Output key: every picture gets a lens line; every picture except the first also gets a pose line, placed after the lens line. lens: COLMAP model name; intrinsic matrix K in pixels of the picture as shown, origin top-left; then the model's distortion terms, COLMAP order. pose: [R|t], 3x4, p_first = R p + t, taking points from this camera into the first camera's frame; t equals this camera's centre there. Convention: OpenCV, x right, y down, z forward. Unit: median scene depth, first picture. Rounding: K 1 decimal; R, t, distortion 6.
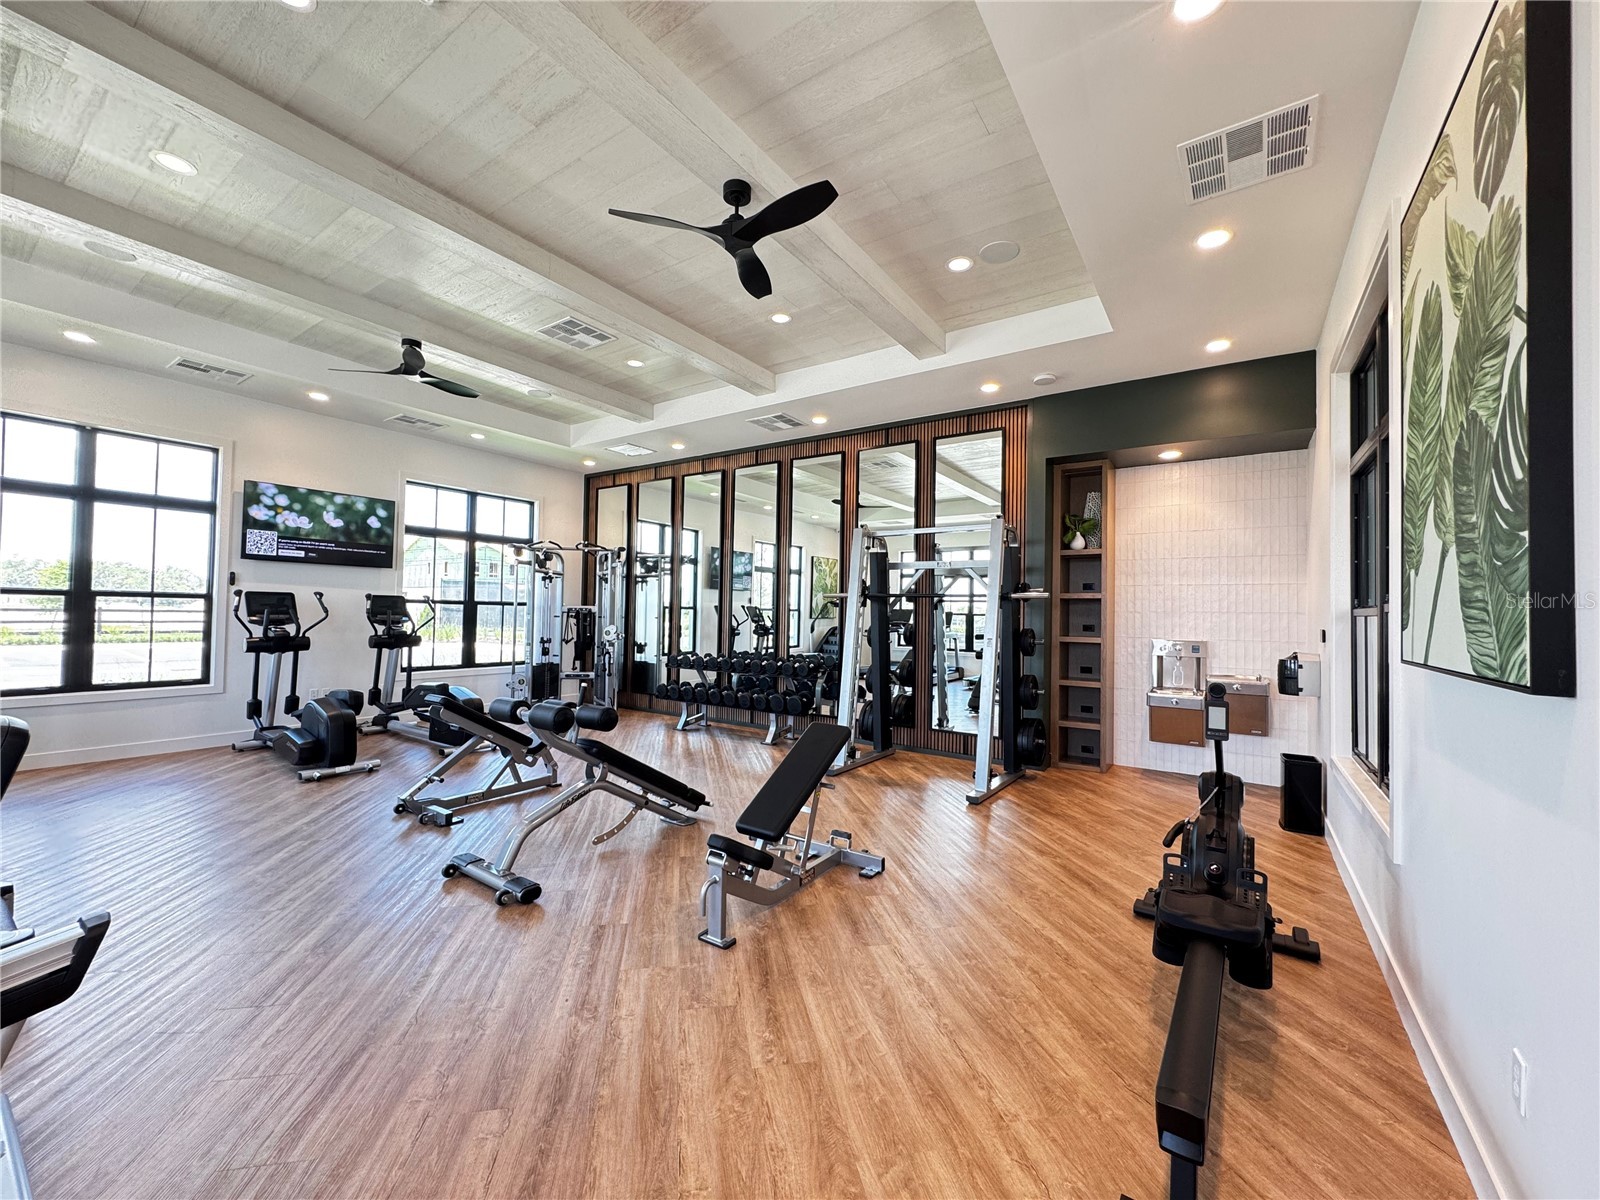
lens RADIAL K [[639.4, 0, 797.1], [0, 639.4, 597.0], [0, 0, 1]] dist [-0.000178, 0.000217]
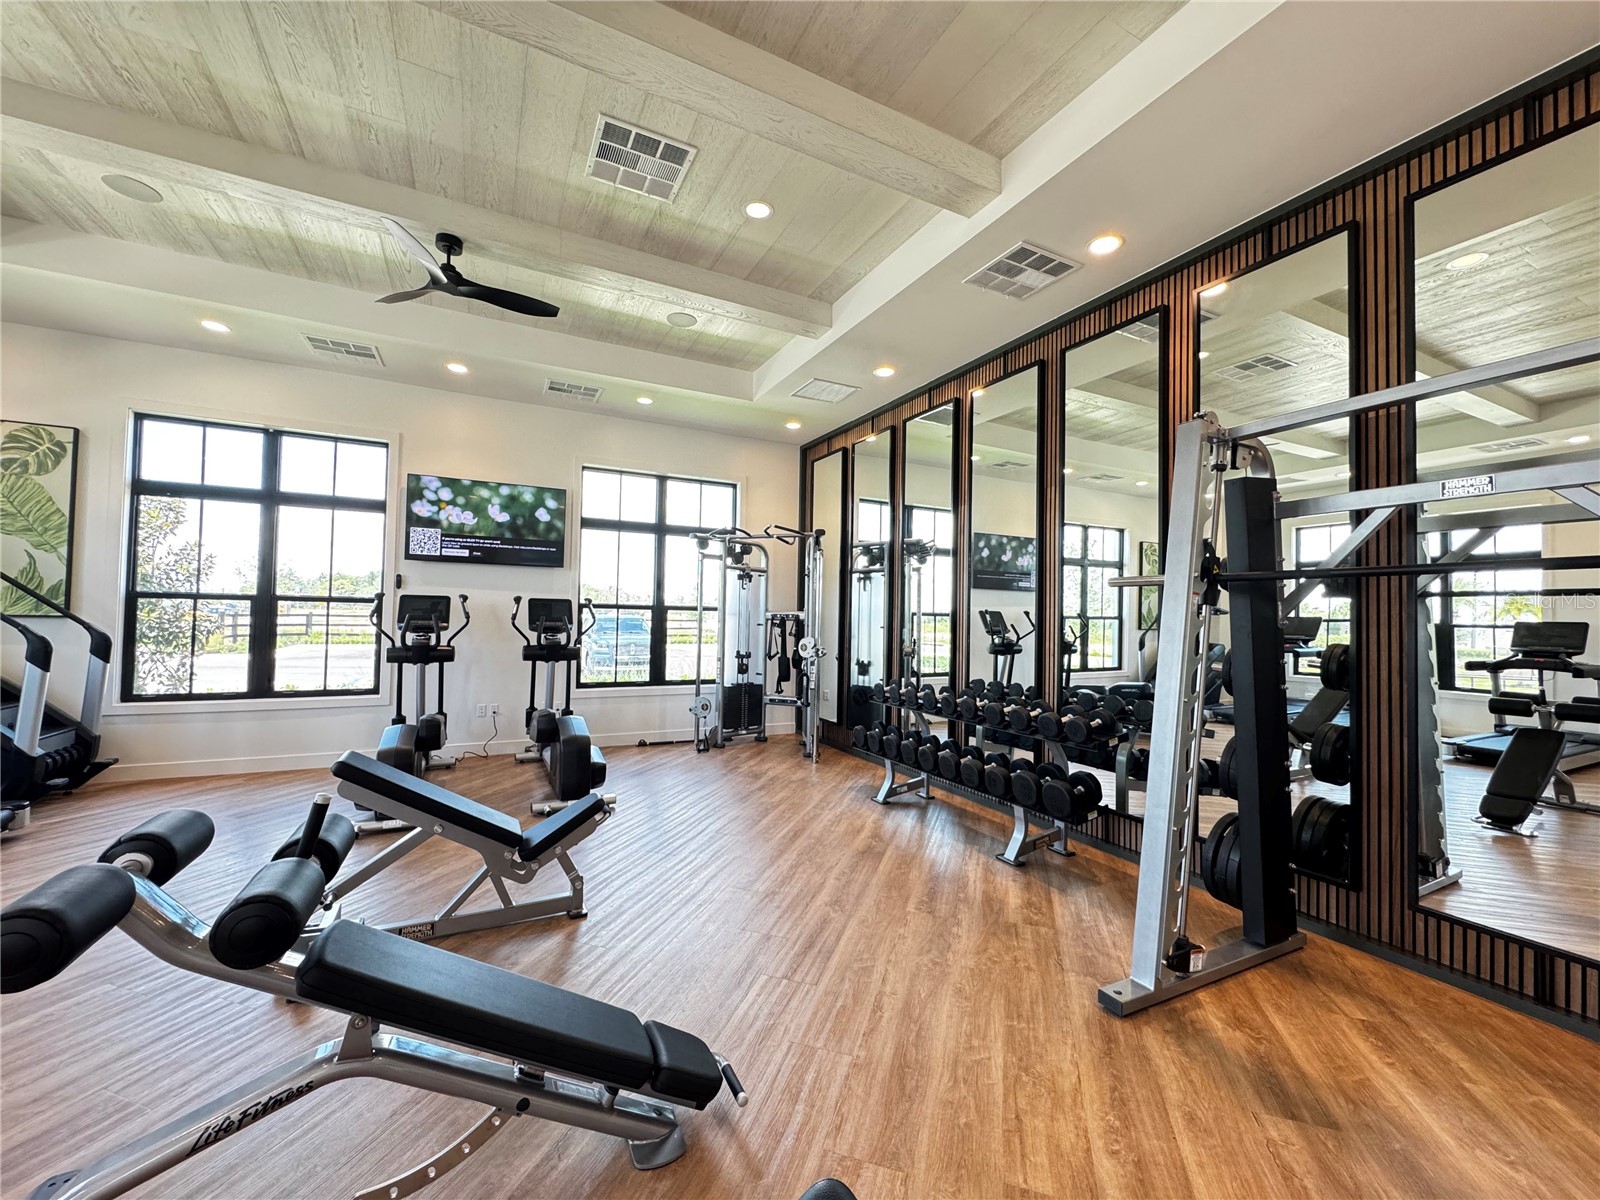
lens RADIAL K [[639.4, 0, 797.1], [0, 639.4, 597.0], [0, 0, 1]] dist [-0.000178, 0.000217]
pose [[0.876973, -0.015864, -0.480277, 0.059728], [0.008770, 0.999817, -0.017011, 0.013222], [0.480459, 0.010706, 0.876952, 0.429156]]
